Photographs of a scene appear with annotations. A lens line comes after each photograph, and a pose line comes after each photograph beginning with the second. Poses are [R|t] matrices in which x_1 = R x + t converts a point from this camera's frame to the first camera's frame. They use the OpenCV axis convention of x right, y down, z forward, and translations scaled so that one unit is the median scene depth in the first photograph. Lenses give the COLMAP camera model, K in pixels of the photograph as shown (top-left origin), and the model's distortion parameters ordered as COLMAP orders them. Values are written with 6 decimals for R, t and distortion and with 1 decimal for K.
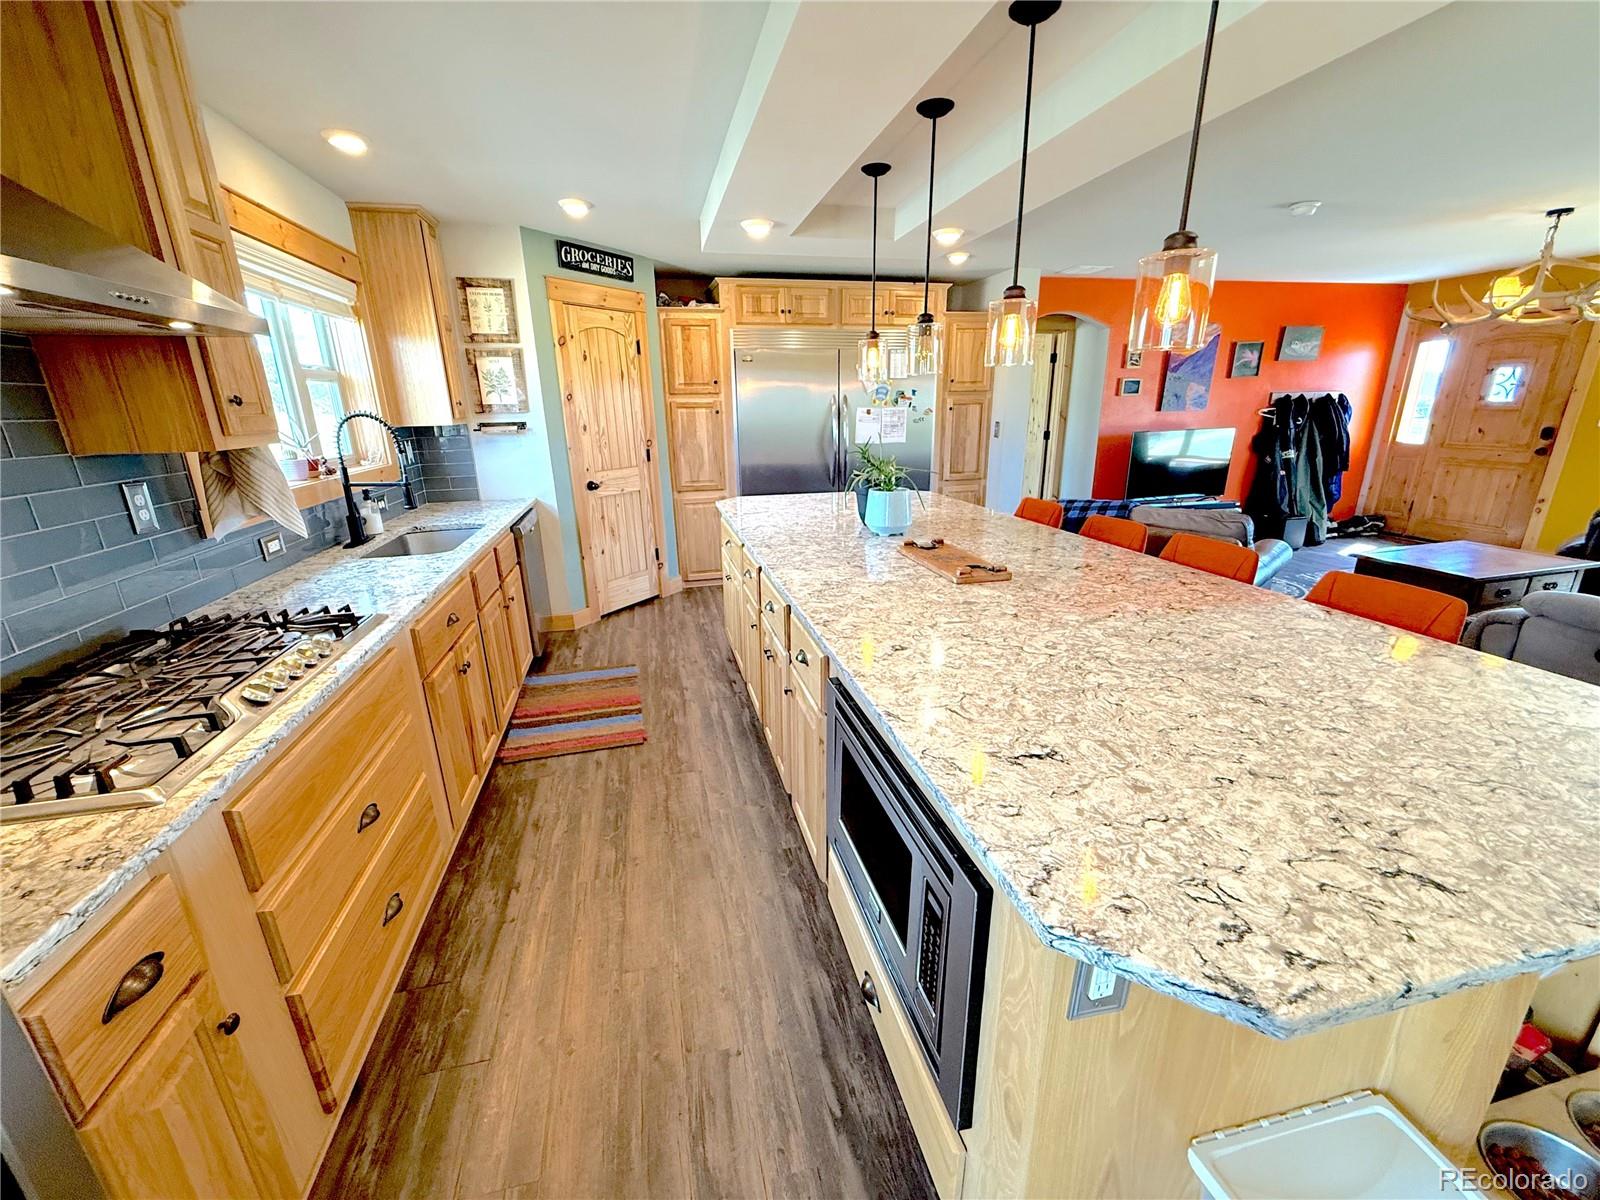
lens RADIAL K [[638.6, 0, 795.5], [0, 638.6, 597.0], [0, 0, 1]] dist [-0.000722, 0.000139]
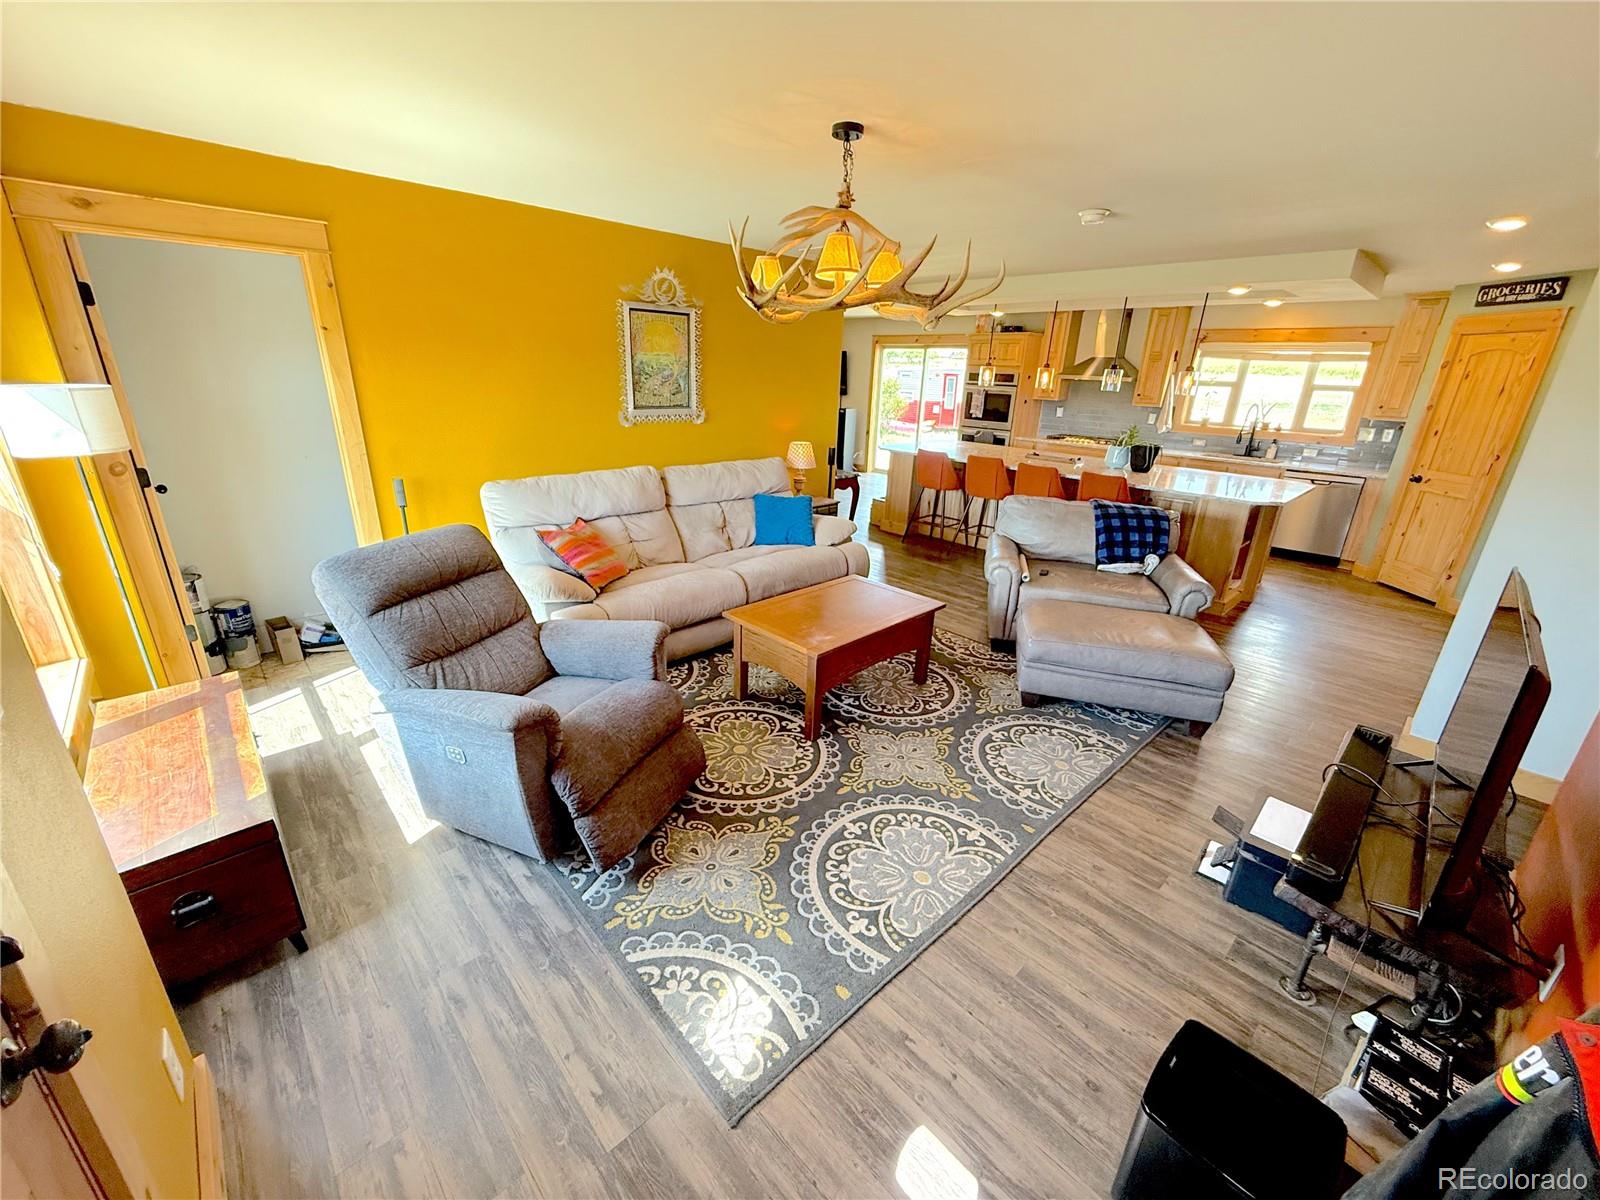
lens RADIAL K [[638.6, 0, 796.3], [0, 638.6, 598.5], [0, 0, 1]] dist [-0.000722, 0.000139]
pose [[-0.866853, 0.161730, -0.471603, 2.024179], [-0.160219, 0.805381, 0.570694, -0.752550], [0.472118, 0.570267, -0.672235, 2.088487]]
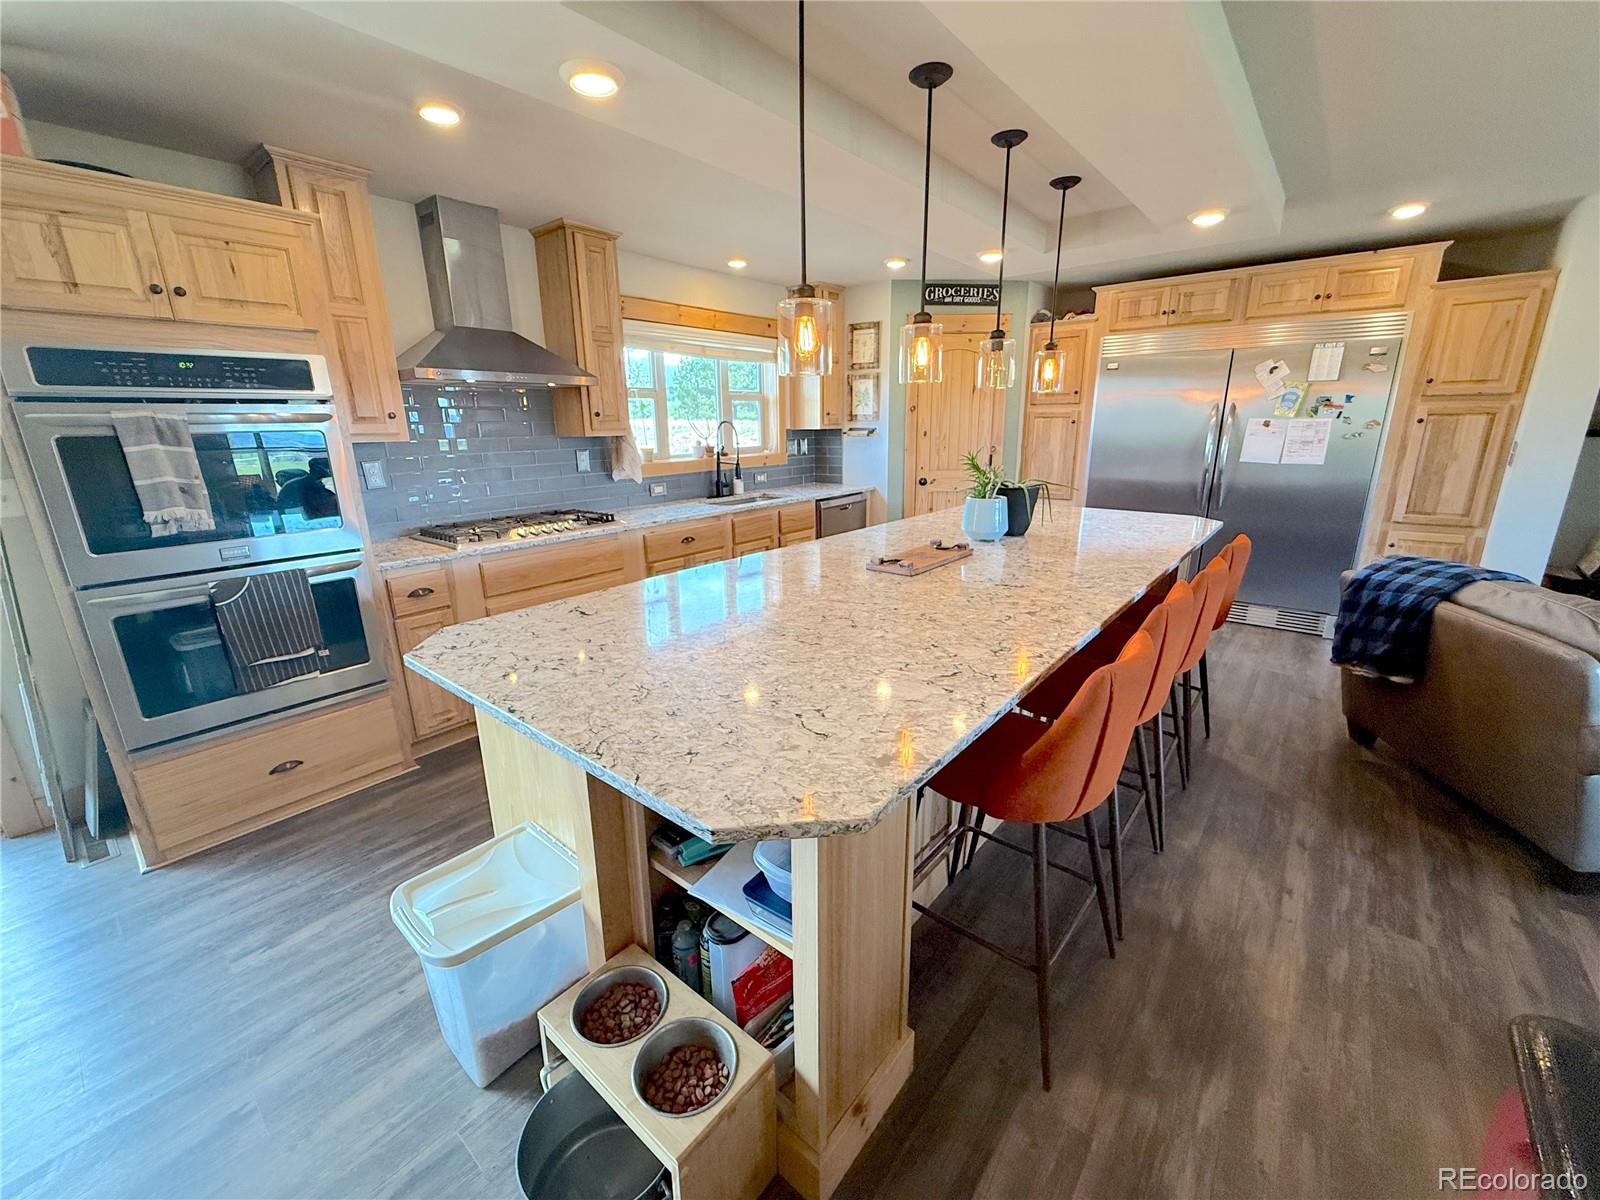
lens RADIAL K [[638.6, 0, 795.7], [0, 638.6, 598.0], [0, 0, 1]] dist [-0.000722, 0.000139]
pose [[0.604554, 0.220887, -0.765326, 0.758810], [-0.228613, 0.968477, 0.098933, -0.038604], [0.763054, 0.115153, 0.635995, 0.110742]]
